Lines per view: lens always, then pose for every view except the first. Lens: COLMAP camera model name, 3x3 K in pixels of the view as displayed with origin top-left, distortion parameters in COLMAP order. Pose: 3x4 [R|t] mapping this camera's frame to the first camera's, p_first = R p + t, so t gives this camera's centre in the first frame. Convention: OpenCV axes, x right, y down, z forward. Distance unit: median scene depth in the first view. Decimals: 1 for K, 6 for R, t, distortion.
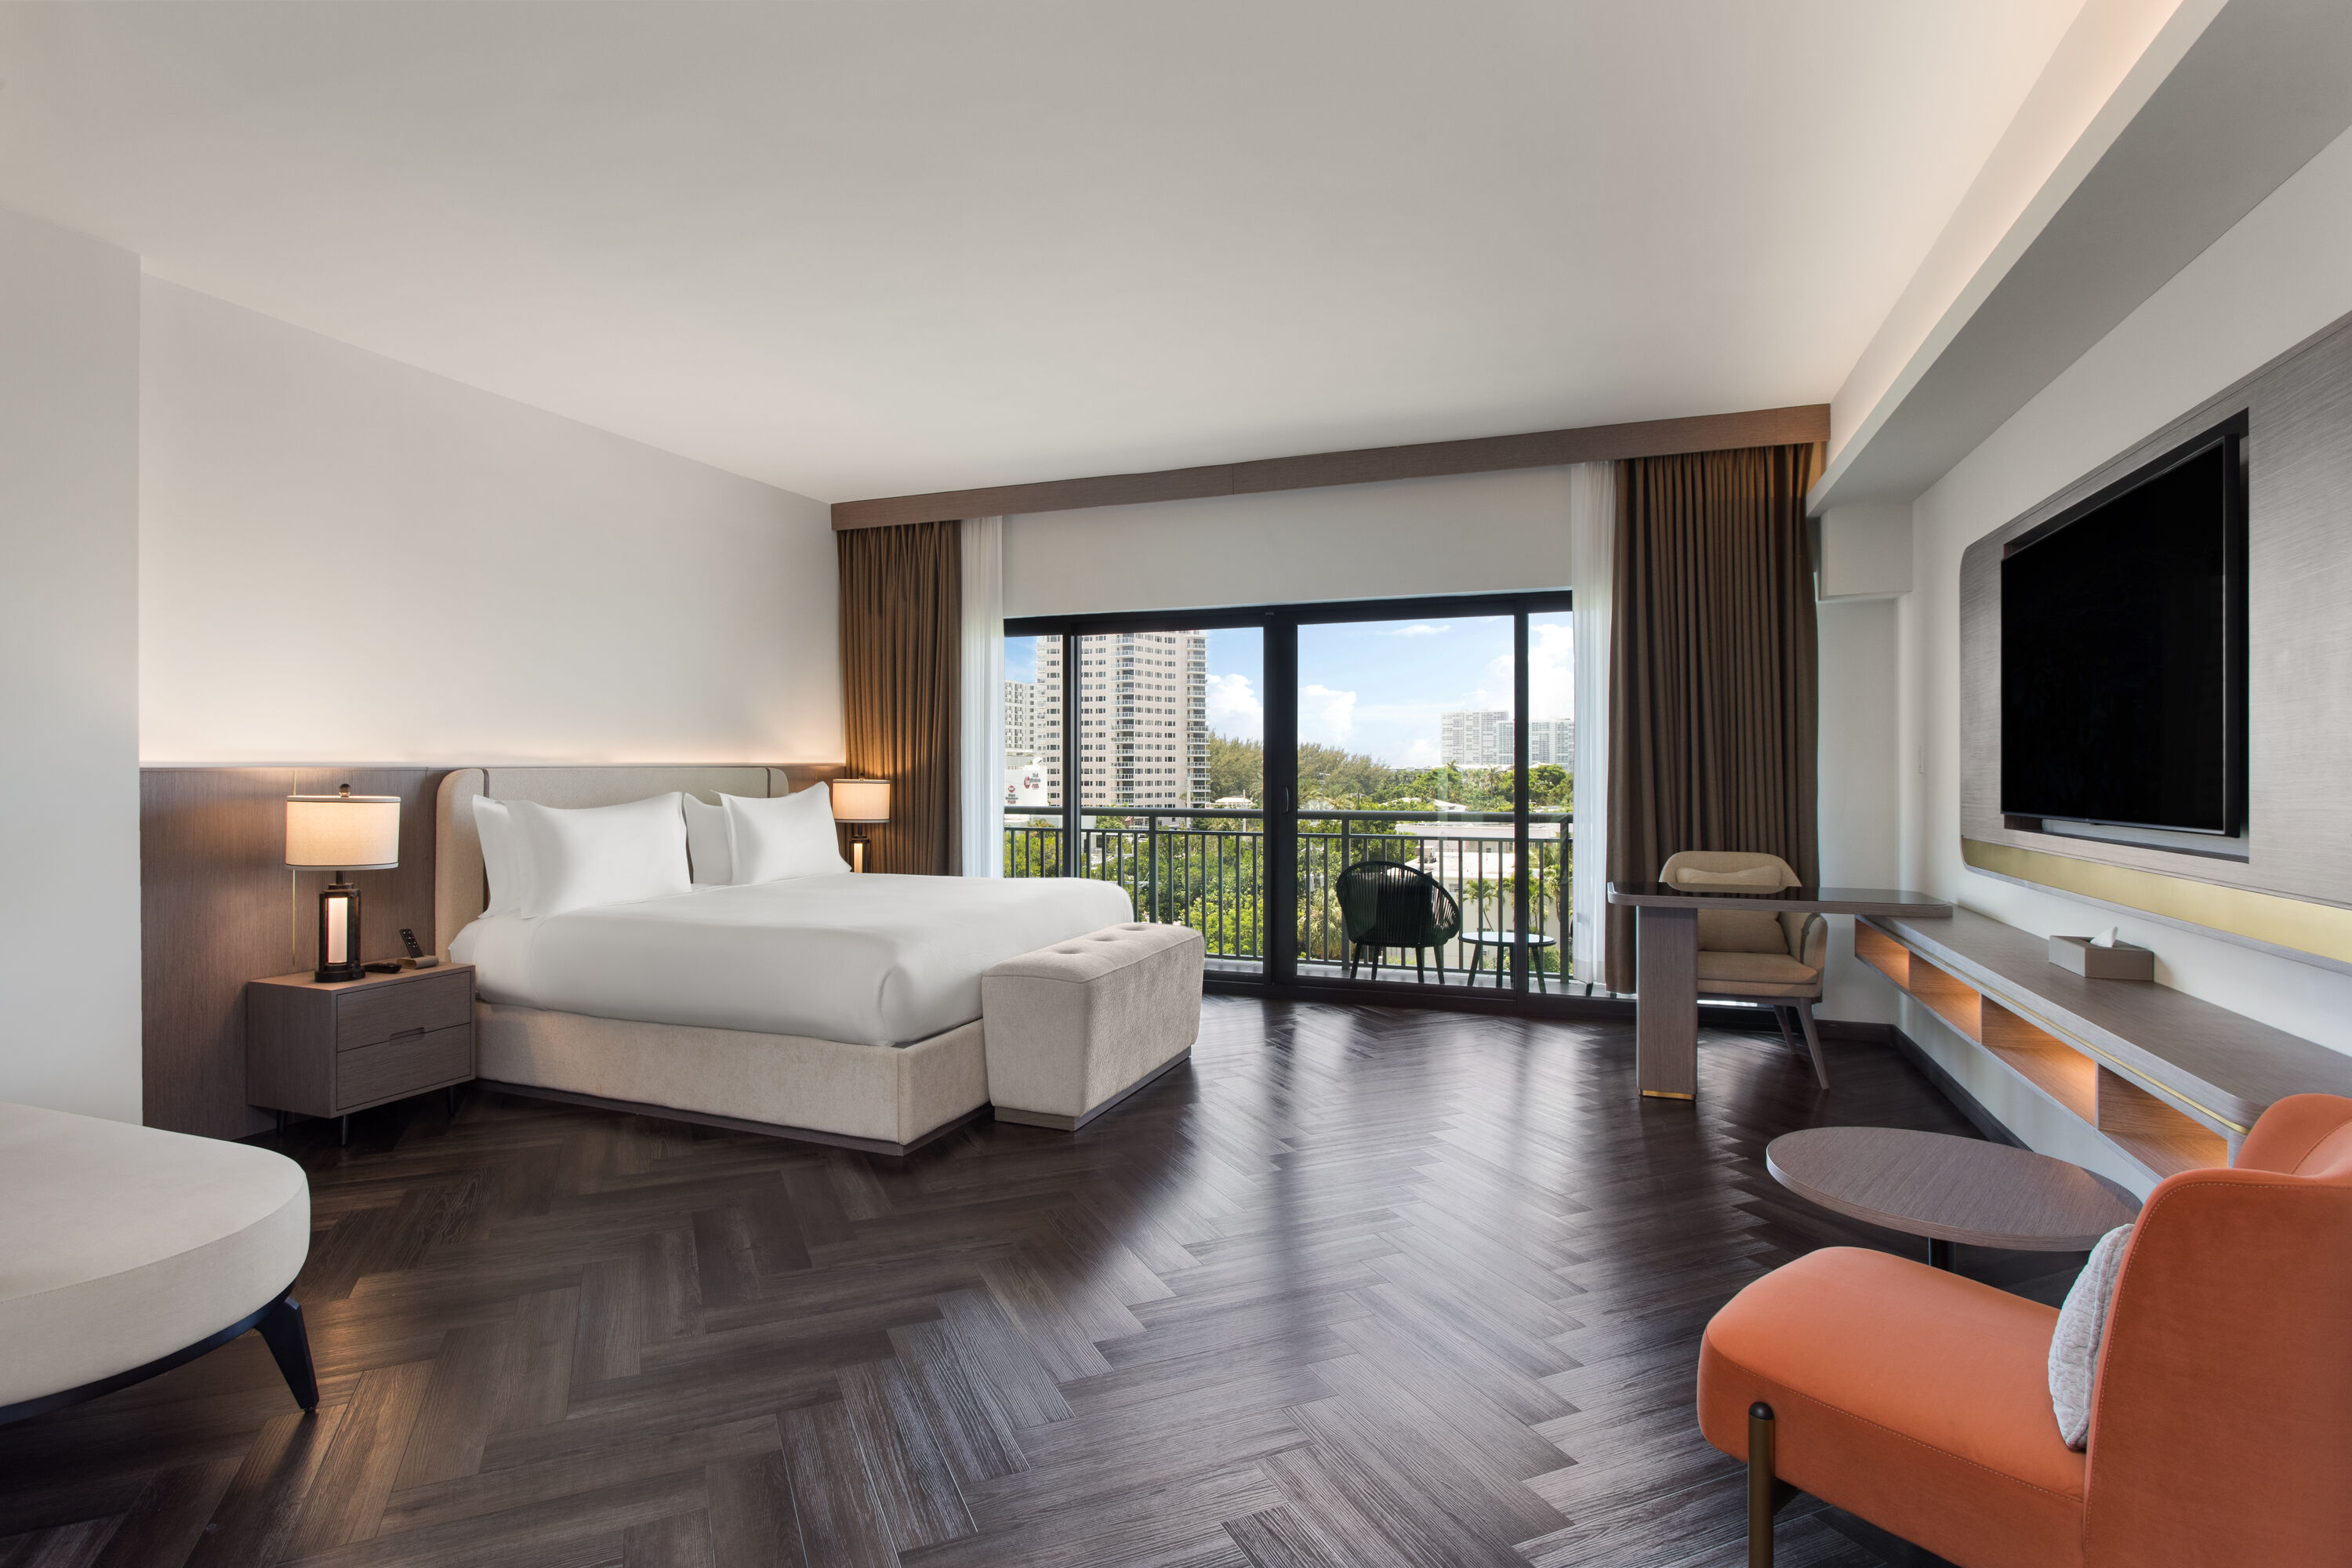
lens RADIAL K [[1102.4, 0, 1174.0], [0, 1102.4, 741.6], [0, 0, 1]] dist [0.035026, 0.000284]
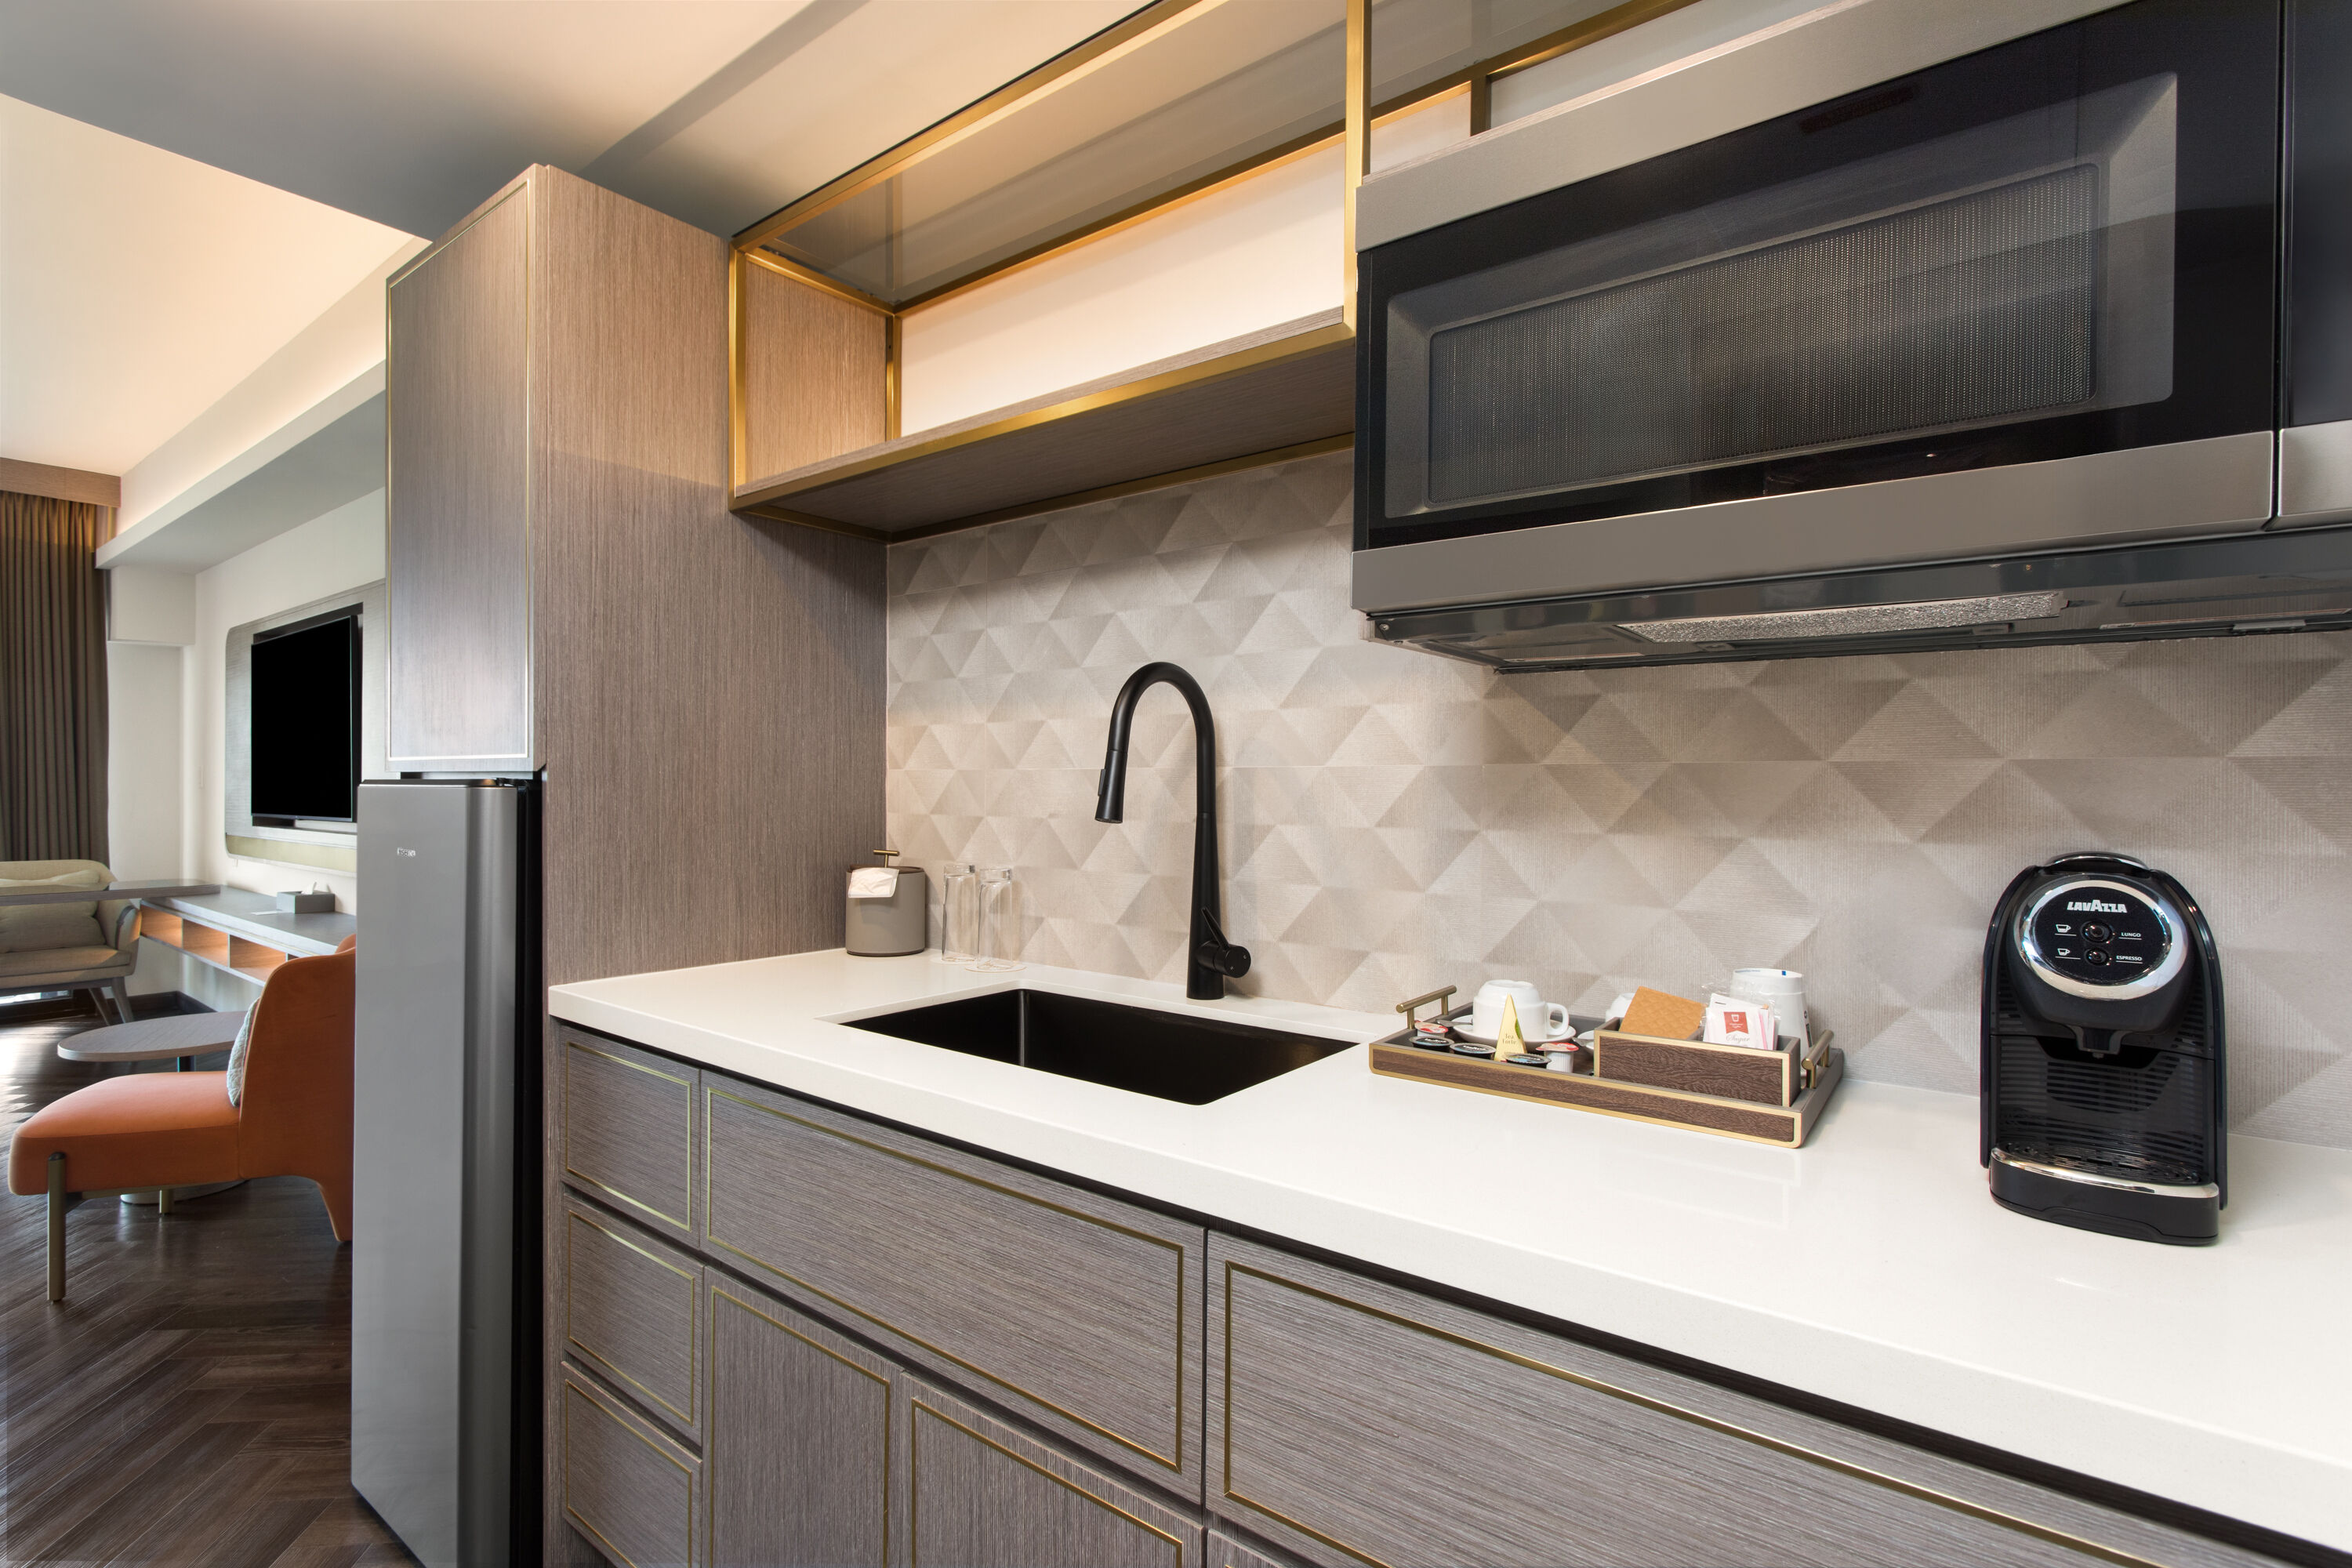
lens RADIAL K [[1107.5, 0, 1171.1], [0, 1107.5, 752.6], [0, 0, 1]] dist [-0.002040, -0.000354]
pose [[0.279485, 0.002055, 0.960148, -0.299792], [-0.007296, 0.999973, -0.000017, -0.025881], [-0.960122, -0.007001, 0.279492, -0.529077]]
